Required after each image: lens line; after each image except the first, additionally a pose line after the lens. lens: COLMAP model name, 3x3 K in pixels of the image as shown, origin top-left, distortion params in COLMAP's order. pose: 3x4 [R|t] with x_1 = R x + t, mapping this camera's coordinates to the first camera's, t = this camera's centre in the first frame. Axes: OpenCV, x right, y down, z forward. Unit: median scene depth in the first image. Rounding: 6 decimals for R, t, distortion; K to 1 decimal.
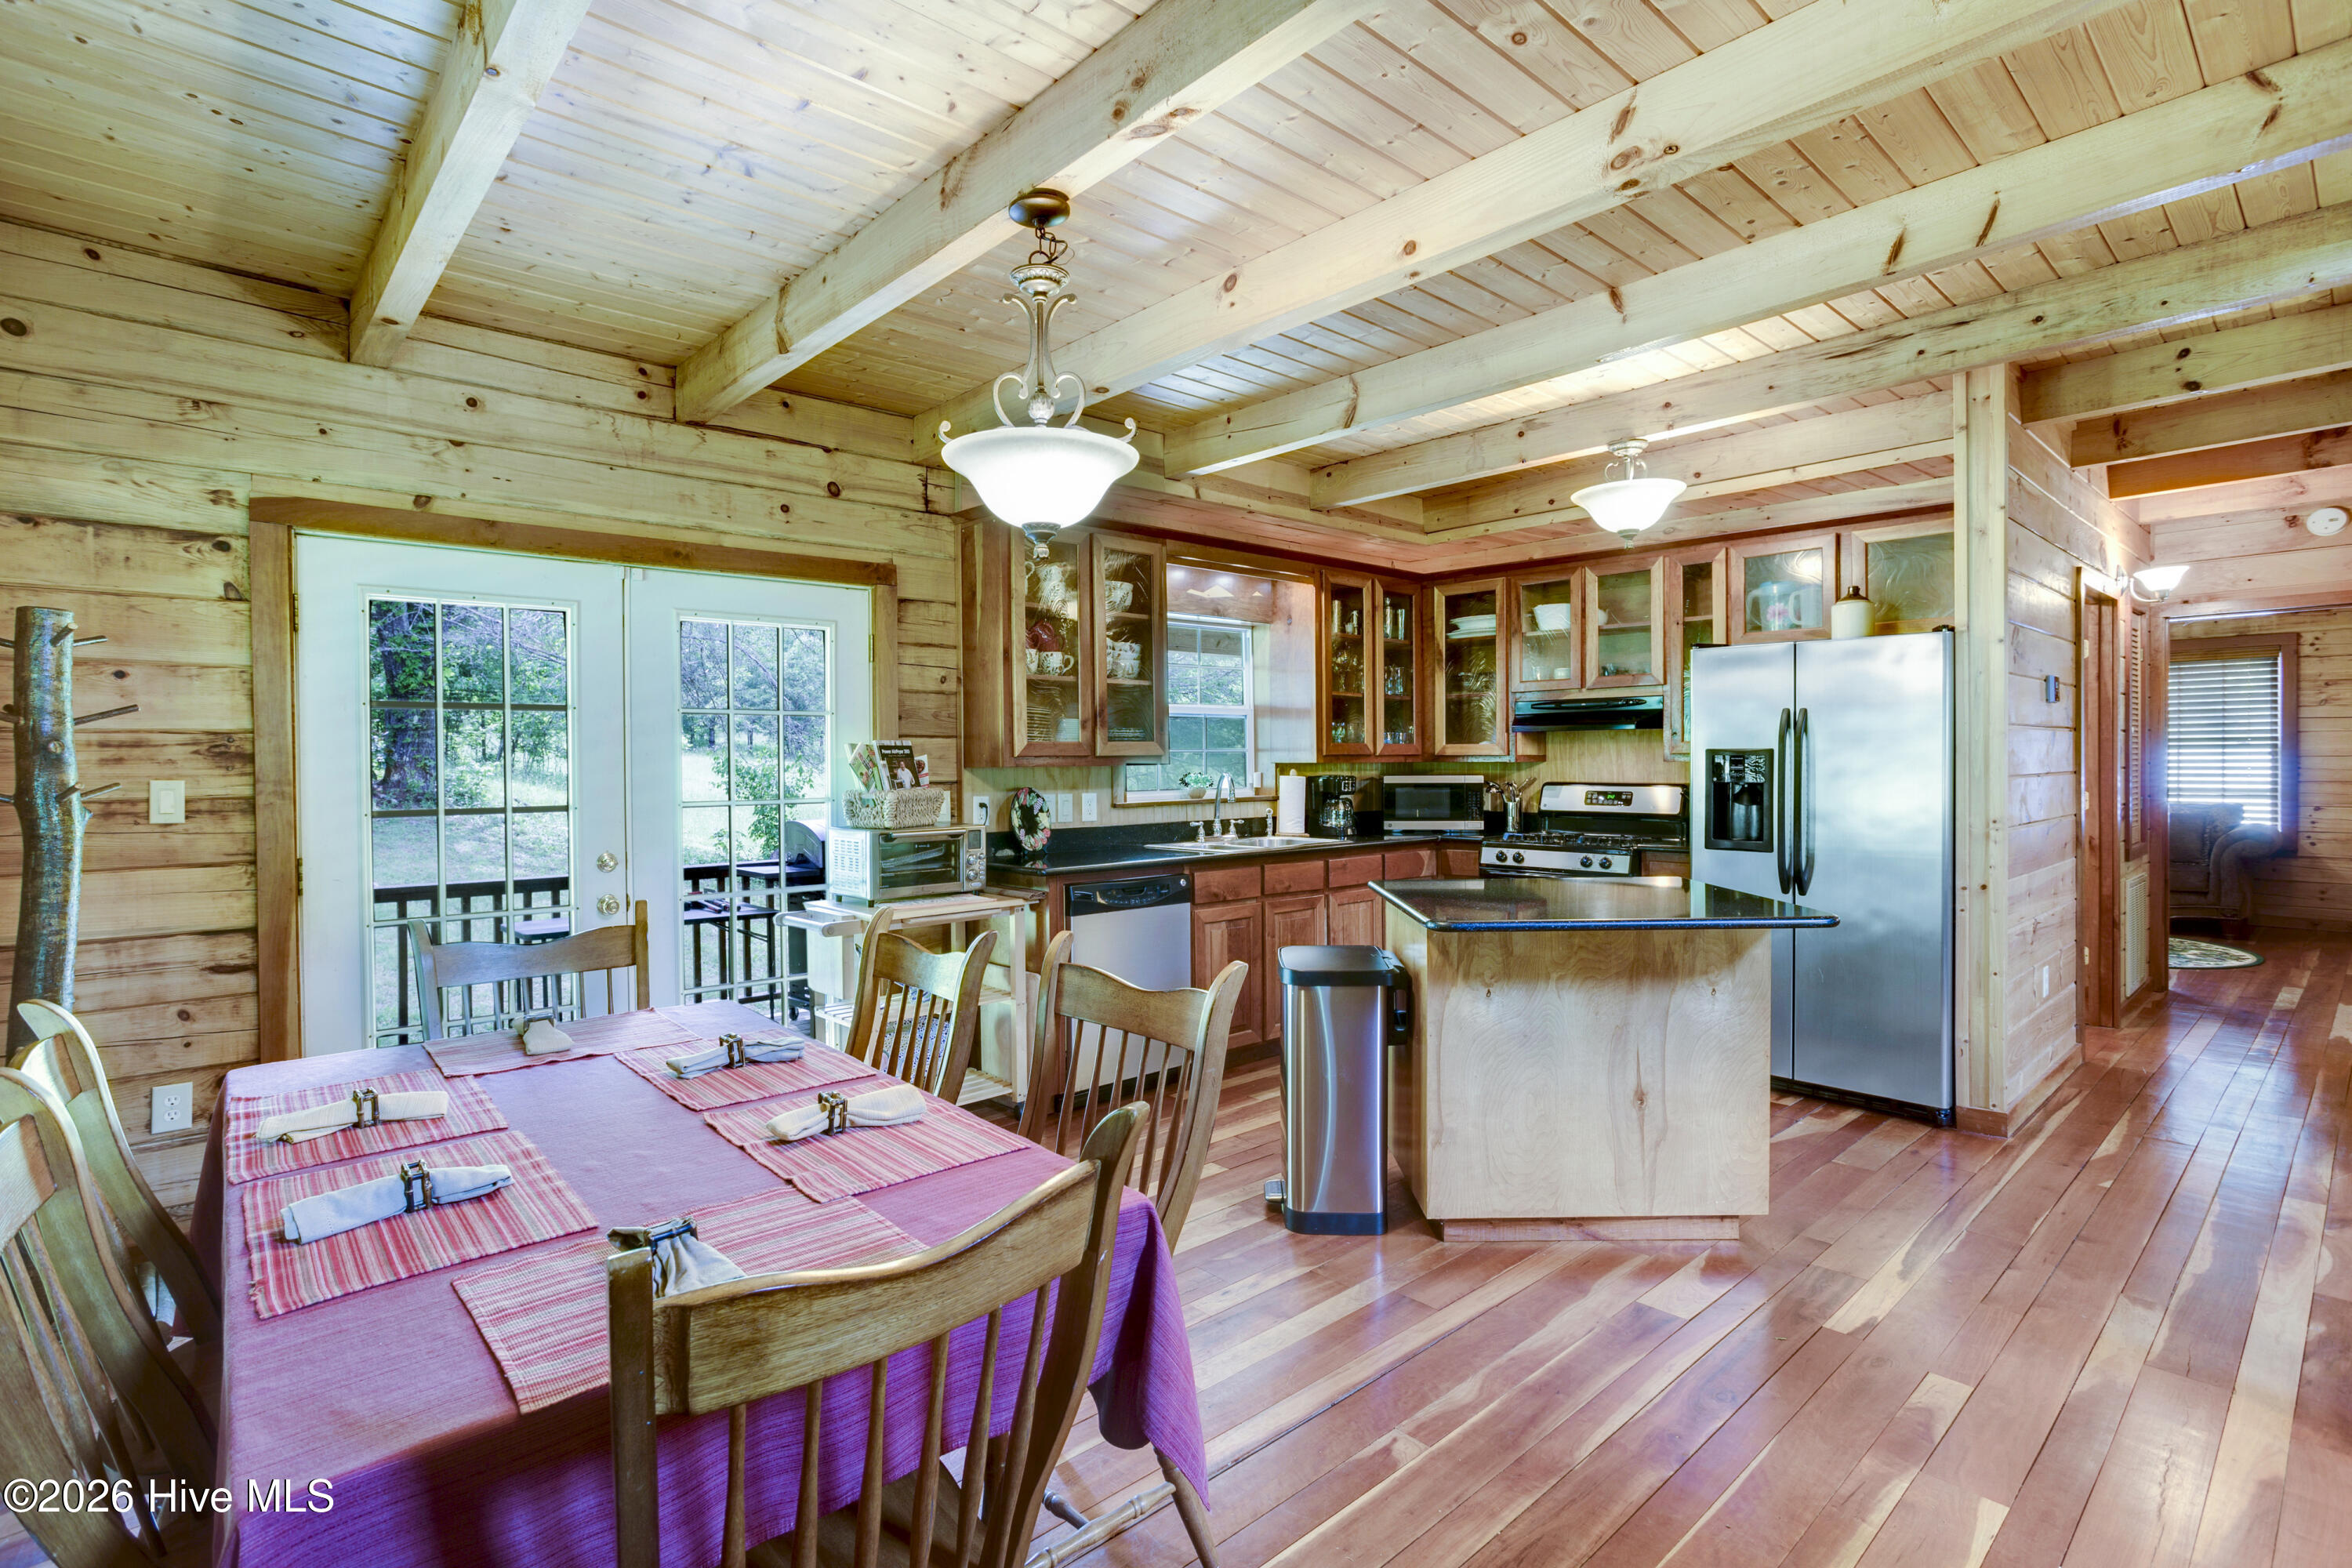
lens RADIAL K [[1122.4, 0, 1190.0], [0, 1122.4, 776.1], [0, 0, 1]] dist [-0.000093, 0.000366]
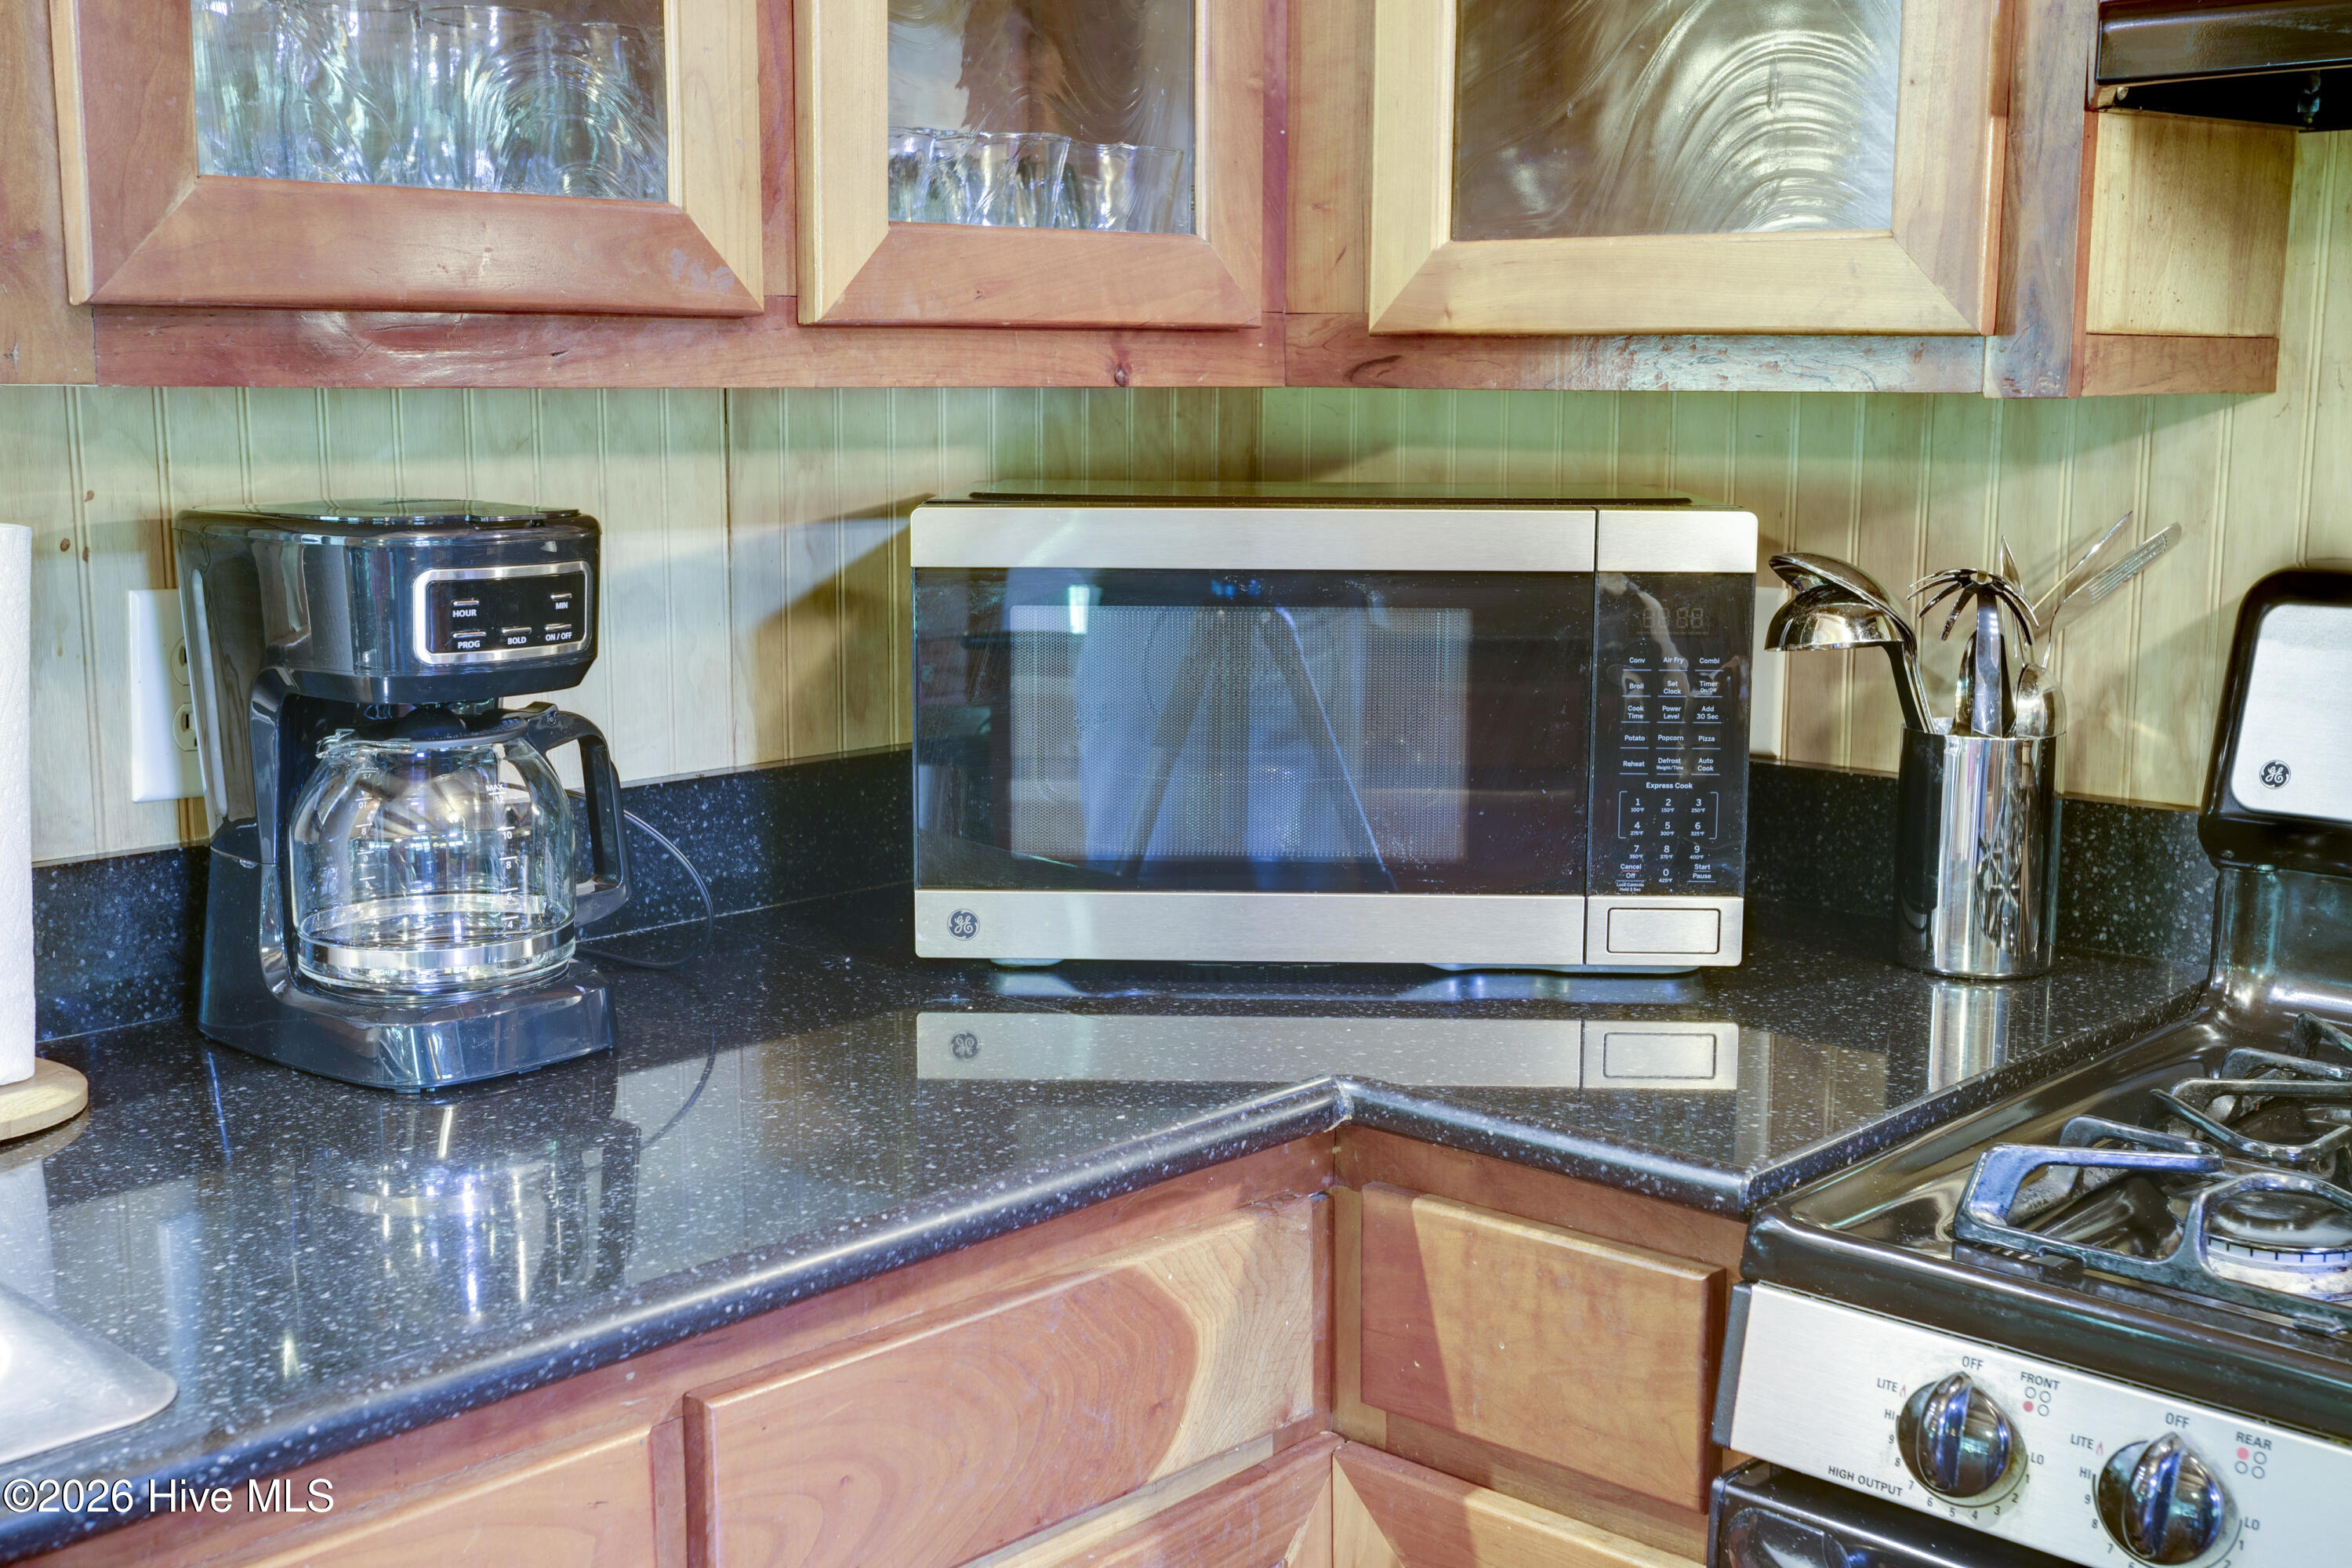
lens RADIAL K [[2589.8, 0, 1176.0], [0, 2589.8, 784.0], [0, 0, 1]] dist [0.003908, 0.001627]
pose [[0.996876, -0.003075, 0.078924, 0.199842], [-0.008040, 0.990101, 0.140125, -0.010580], [-0.078574, -0.140322, 0.986983, 0.815132]]
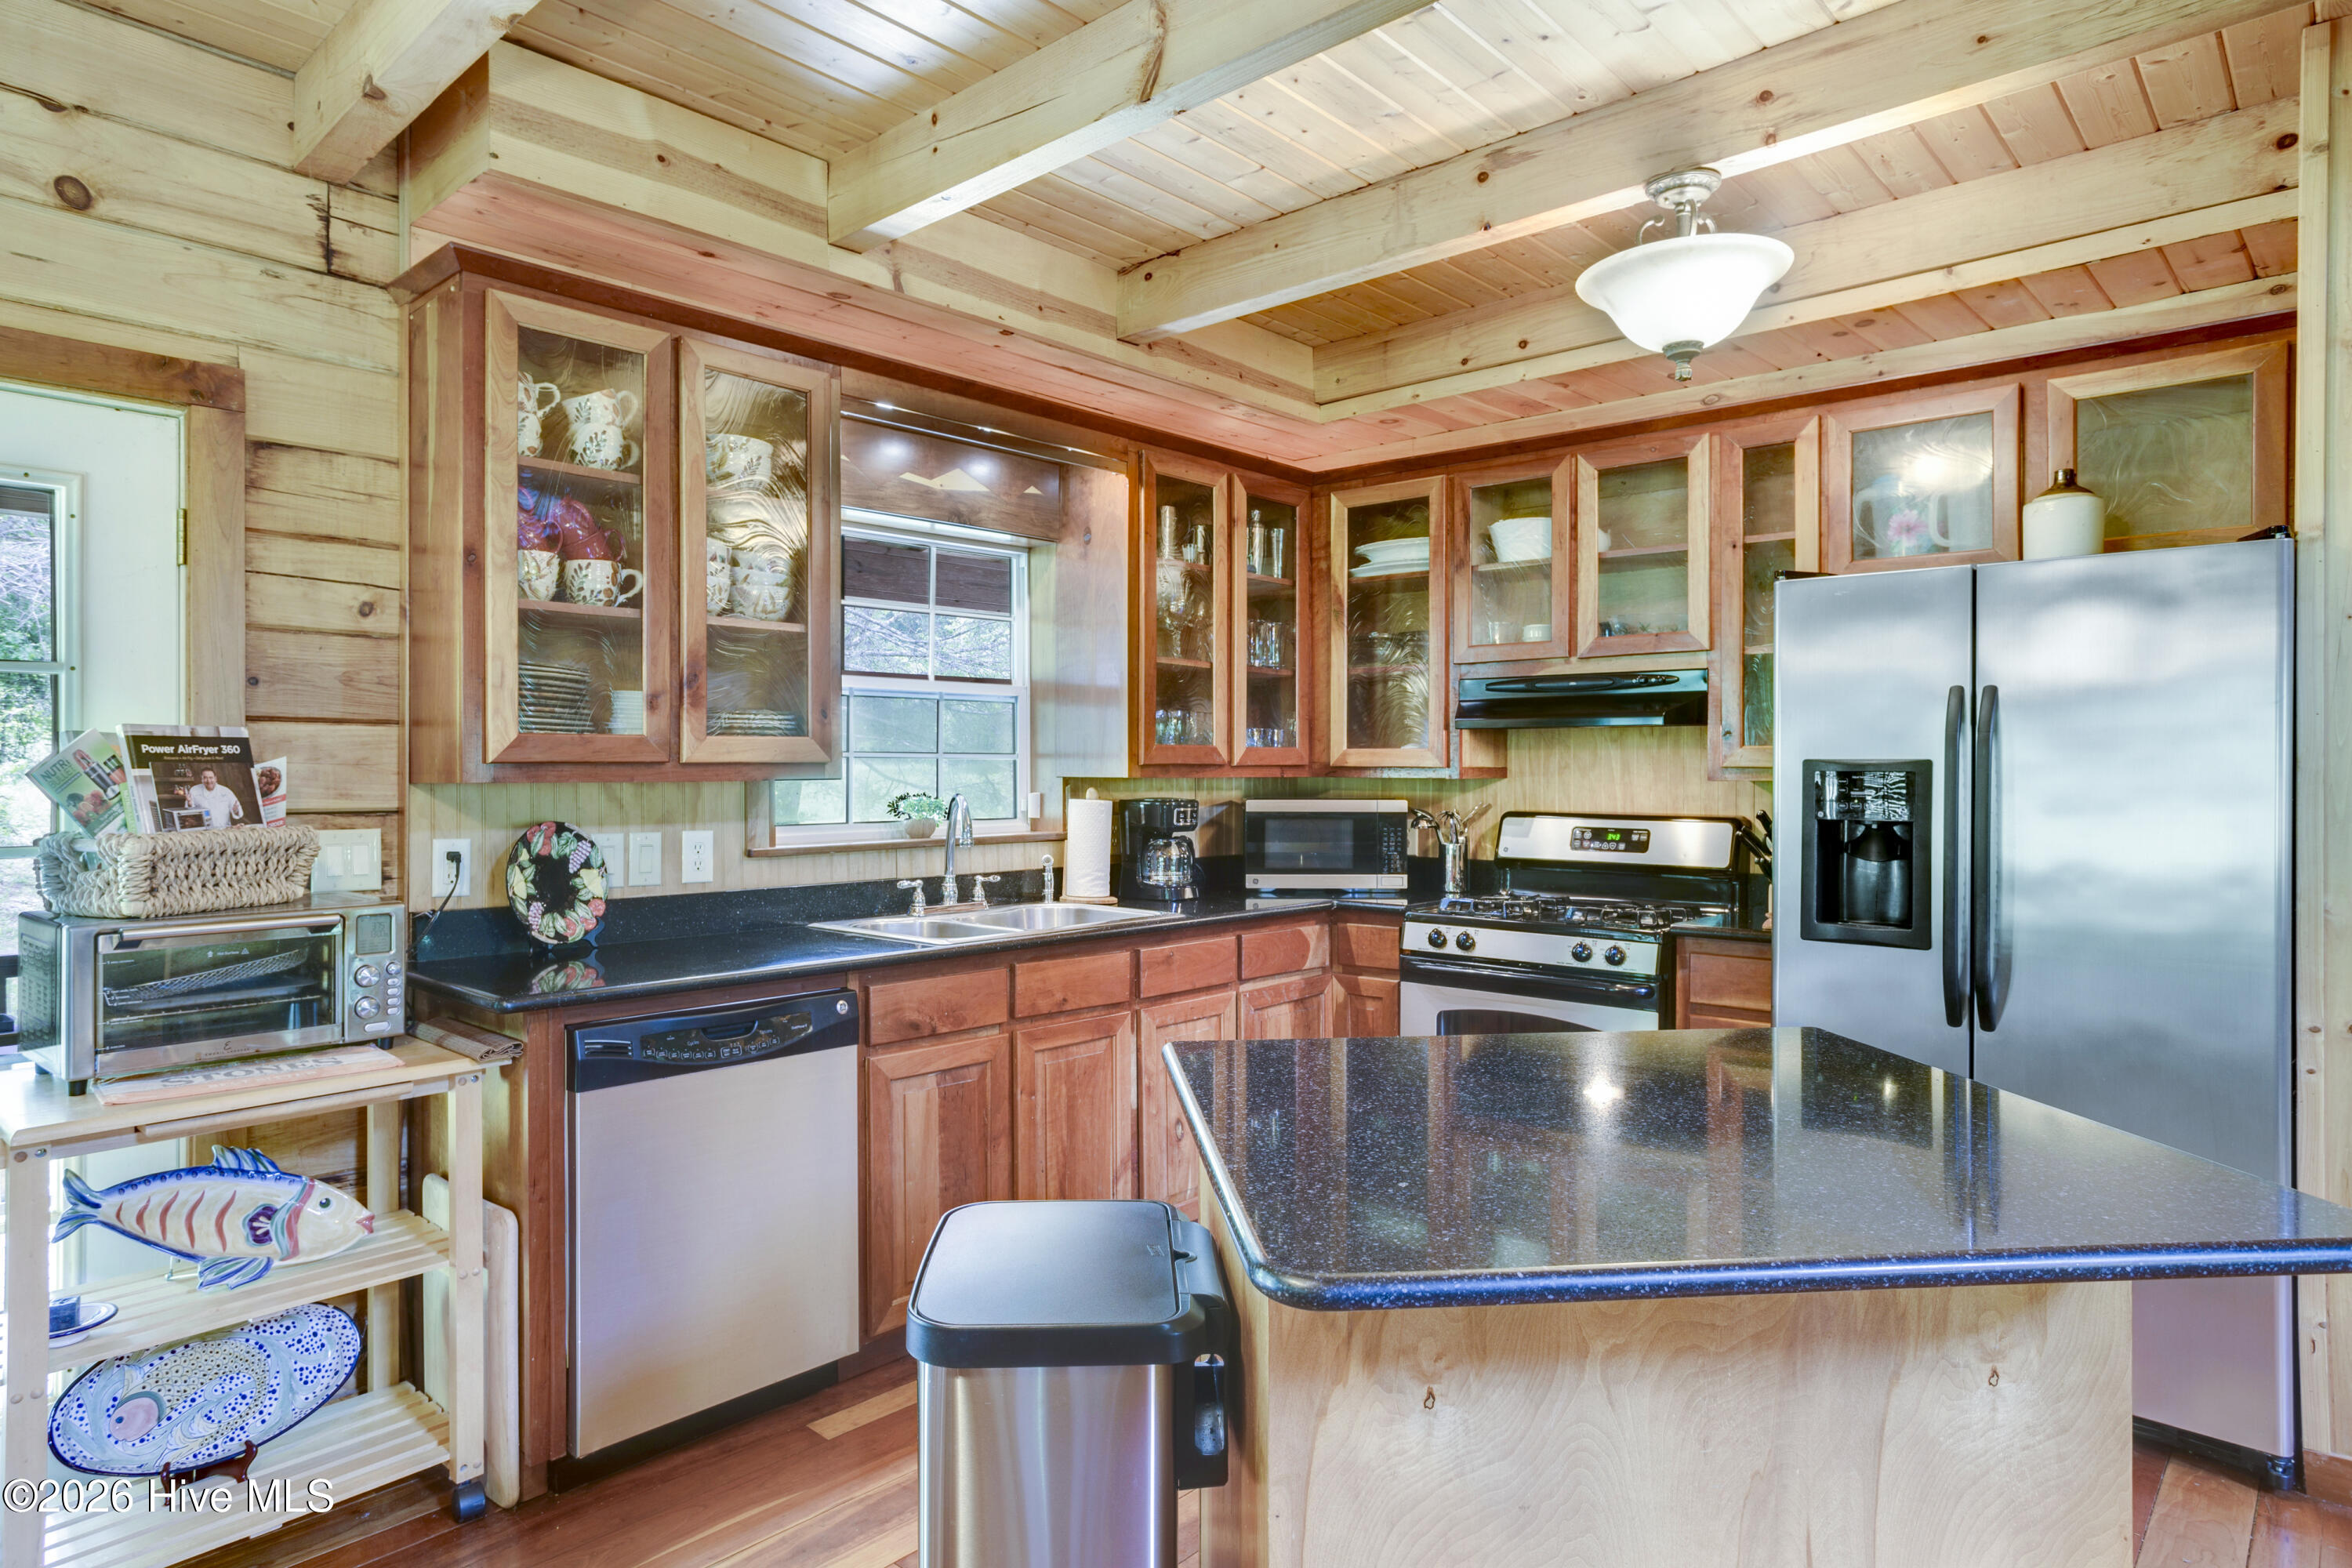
lens RADIAL K [[1360.0, 0, 1176.0], [0, 1360.0, 784.0], [0, 0, 1]] dist [0.030790, 0.000622]
pose [[0.995833, 0.007168, 0.090914, 0.075960], [-0.006815, 0.999968, -0.004187, -0.006032], [-0.090941, 0.003550, 0.995850, 0.302503]]
